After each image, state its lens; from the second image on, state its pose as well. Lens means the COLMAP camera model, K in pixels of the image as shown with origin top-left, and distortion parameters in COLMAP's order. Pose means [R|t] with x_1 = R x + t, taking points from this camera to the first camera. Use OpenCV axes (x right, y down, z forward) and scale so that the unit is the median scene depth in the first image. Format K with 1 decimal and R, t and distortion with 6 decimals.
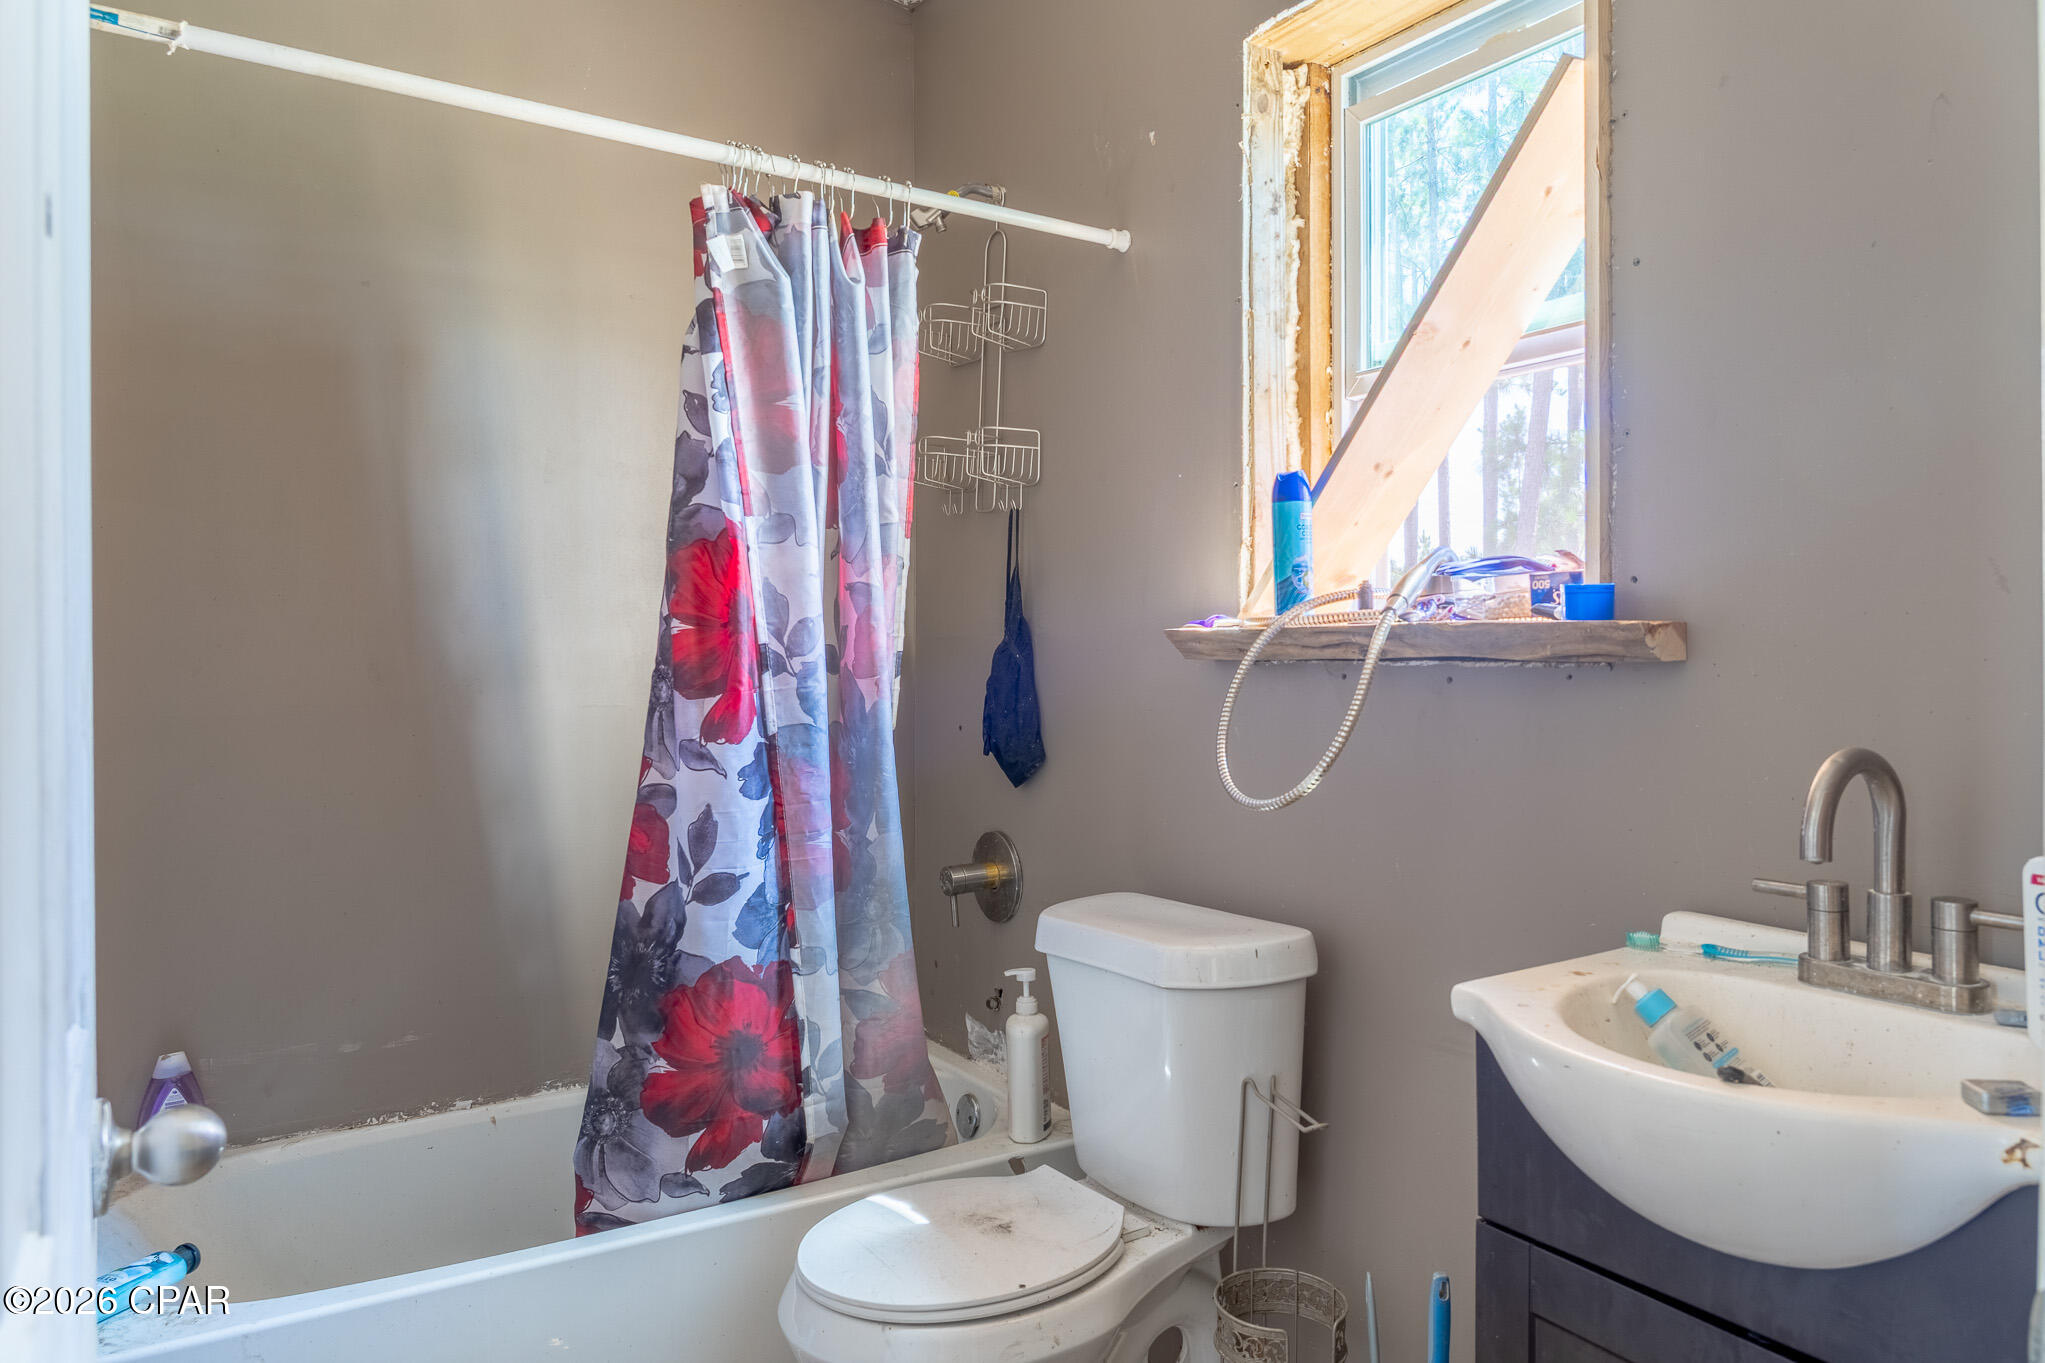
lens RADIAL K [[1415.7, 0, 1023.8], [0, 1415.7, 674.2], [0, 0, 1]] dist [-0.004941, -0.000519]
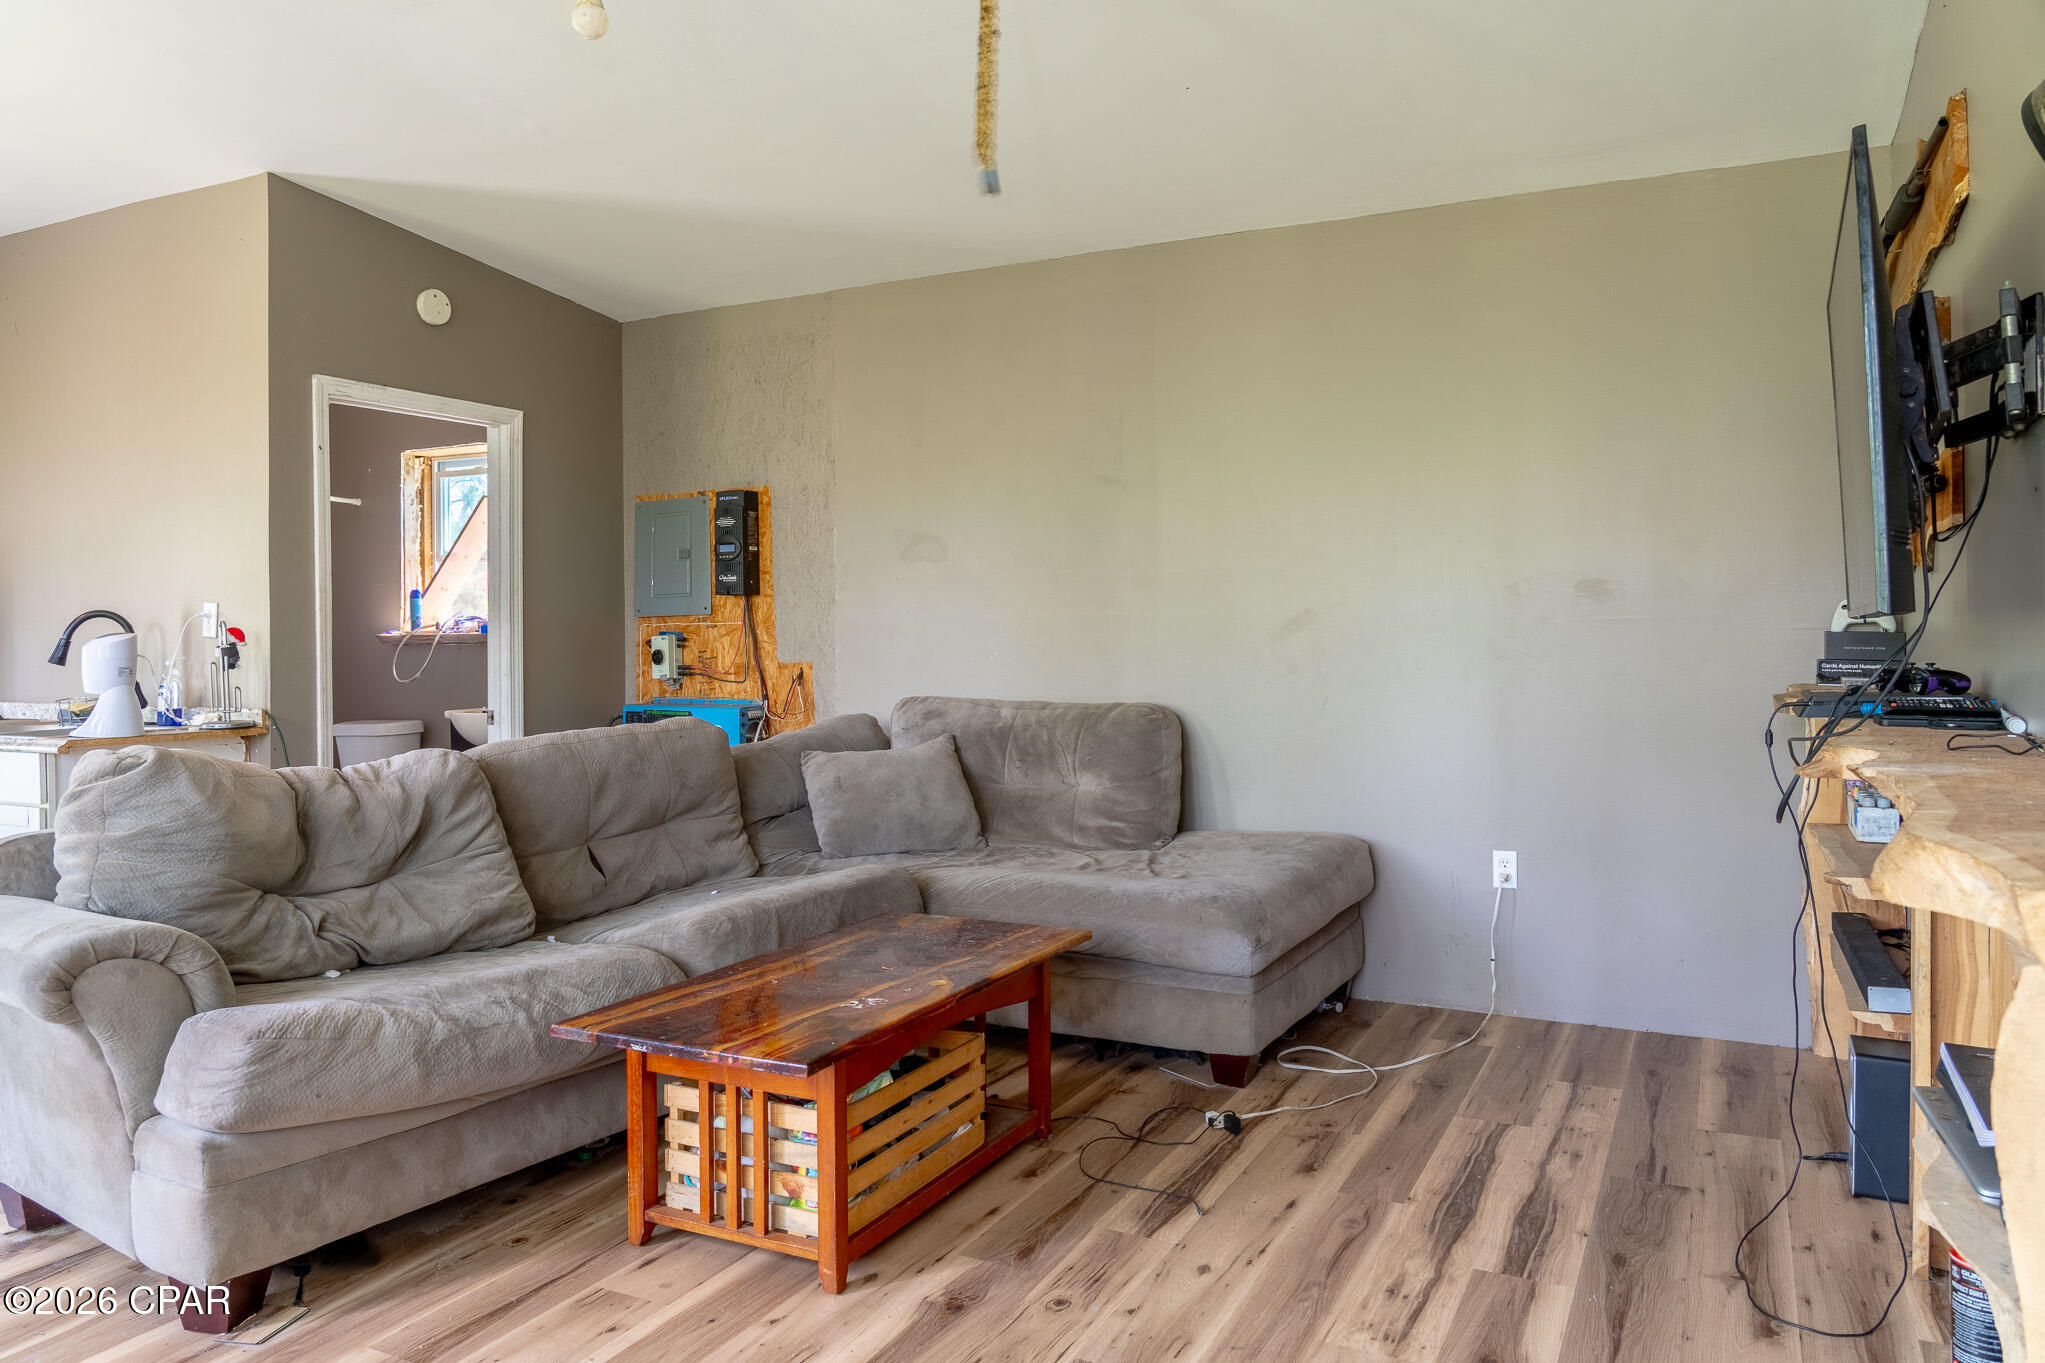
lens RADIAL K [[1415.7, 0, 1020.1], [0, 1415.7, 660.3], [0, 0, 1]] dist [-0.004941, -0.000519]
pose [[0.855403, -0.004506, 0.517944, -0.338811], [-0.000683, 0.999951, 0.009827, -0.004337], [-0.517963, -0.008760, 0.855358, -2.719875]]
